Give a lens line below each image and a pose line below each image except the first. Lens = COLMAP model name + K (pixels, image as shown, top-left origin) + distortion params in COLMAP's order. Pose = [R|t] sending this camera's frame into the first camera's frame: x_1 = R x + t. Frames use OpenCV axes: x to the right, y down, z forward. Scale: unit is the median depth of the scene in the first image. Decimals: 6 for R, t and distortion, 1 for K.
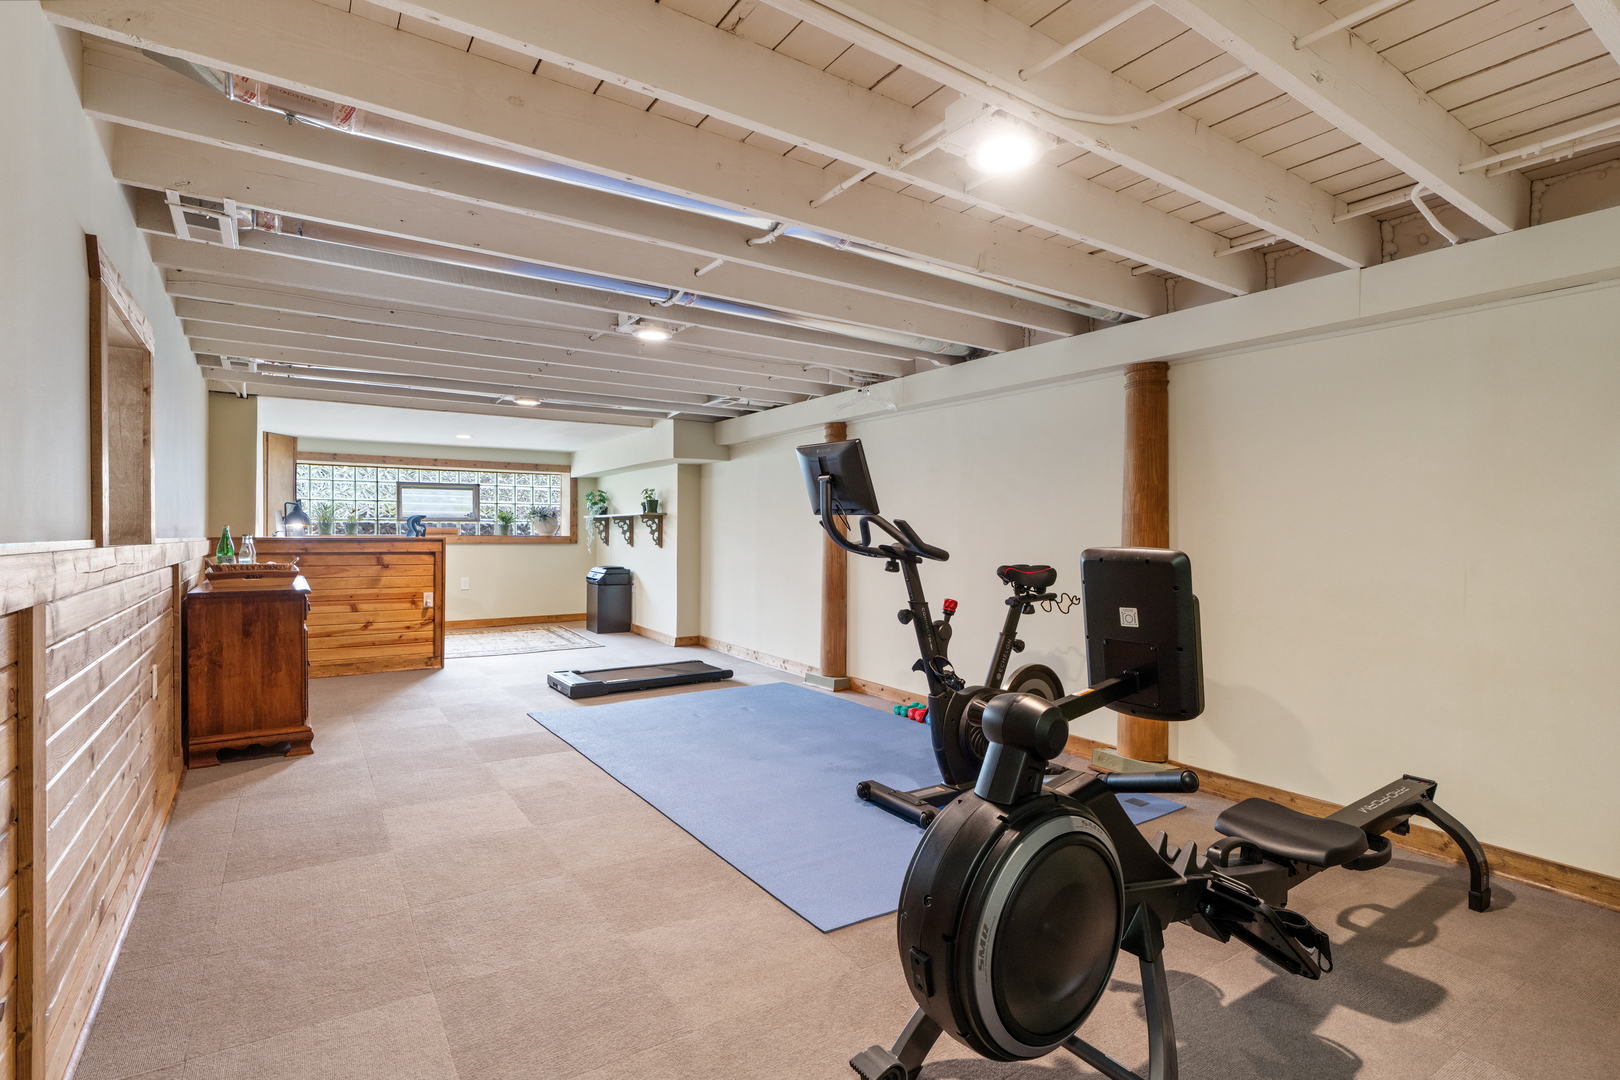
lens RADIAL K [[776.0, 0, 810.3], [0, 776.0, 536.0], [0, 0, 1]] dist [-0.008212, 0.000848]
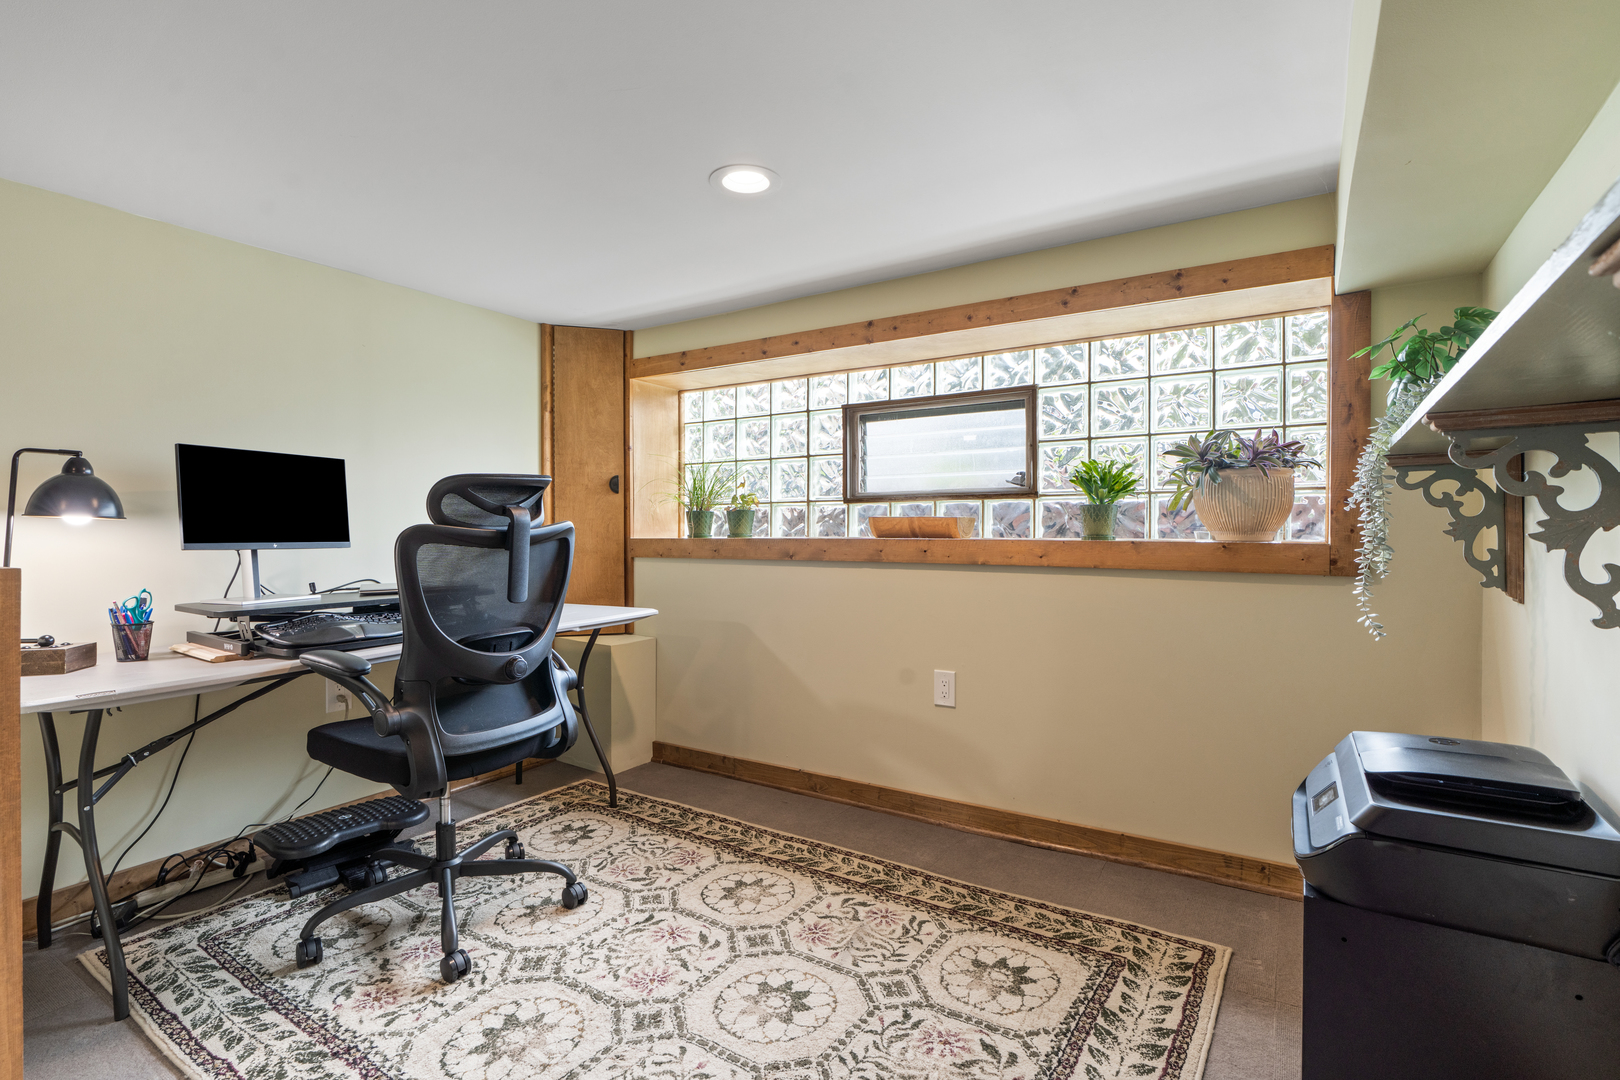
lens RADIAL K [[776.0, 0, 810.1], [0, 776.0, 533.4], [0, 0, 1]] dist [-0.008212, 0.000848]
pose [[0.388503, -0.007880, -0.921414, -0.158747], [-0.003102, 0.999947, -0.009859, -0.000081], [0.921442, 0.006689, 0.388458, 0.773140]]
